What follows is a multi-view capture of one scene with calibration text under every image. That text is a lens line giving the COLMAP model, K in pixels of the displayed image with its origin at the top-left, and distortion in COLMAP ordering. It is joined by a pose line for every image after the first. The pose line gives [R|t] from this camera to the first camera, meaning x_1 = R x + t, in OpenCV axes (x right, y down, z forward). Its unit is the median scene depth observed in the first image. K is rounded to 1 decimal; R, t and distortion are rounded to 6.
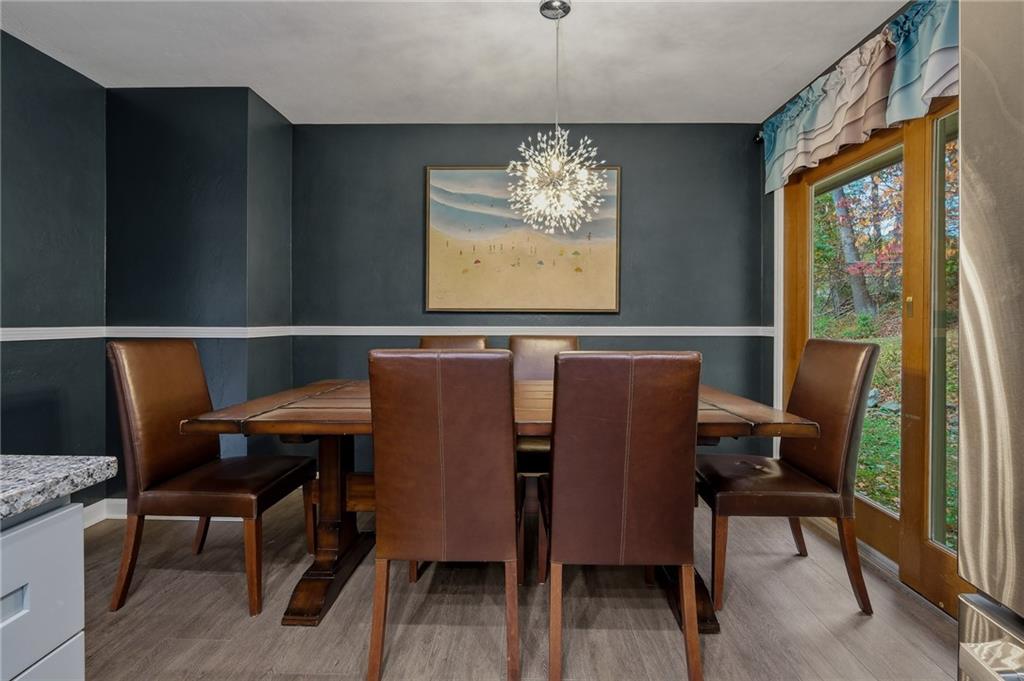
lens RADIAL K [[452.3, 0, 514.6], [0, 452.3, 325.1], [0, 0, 1]] dist [-0.002055, -0.000323]
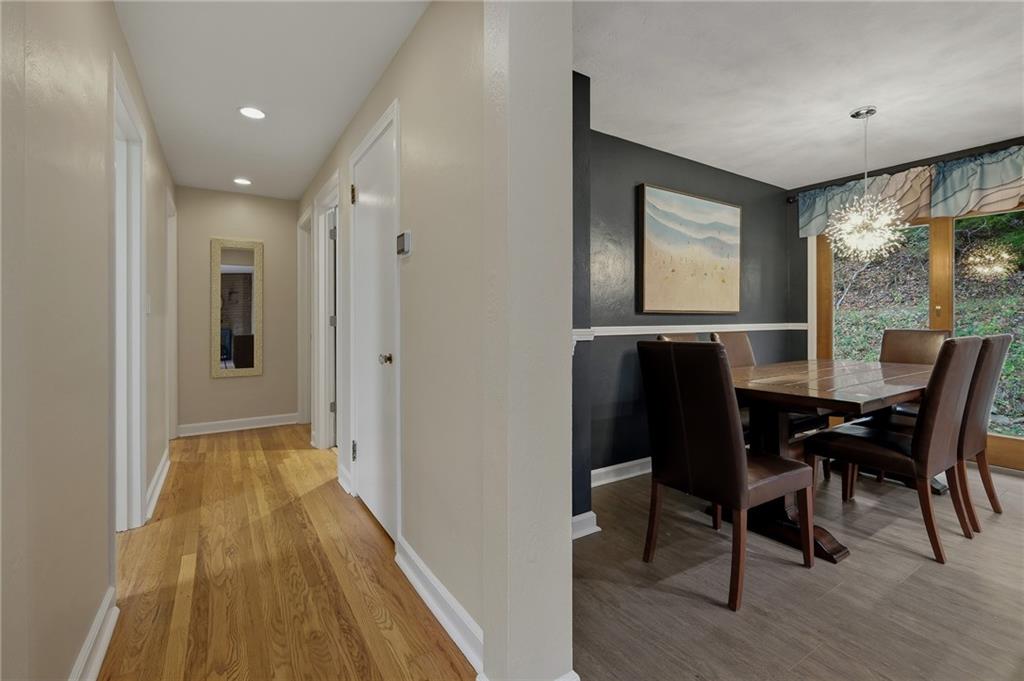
lens RADIAL K [[452.3, 0, 514.6], [0, 452.3, 325.1], [0, 0, 1]] dist [-0.002055, -0.000323]
pose [[0.826708, -0.011446, 0.562515, -1.205851], [0.013227, 0.999912, 0.000907, -0.005268], [-0.562475, 0.006690, 0.826787, 0.287164]]
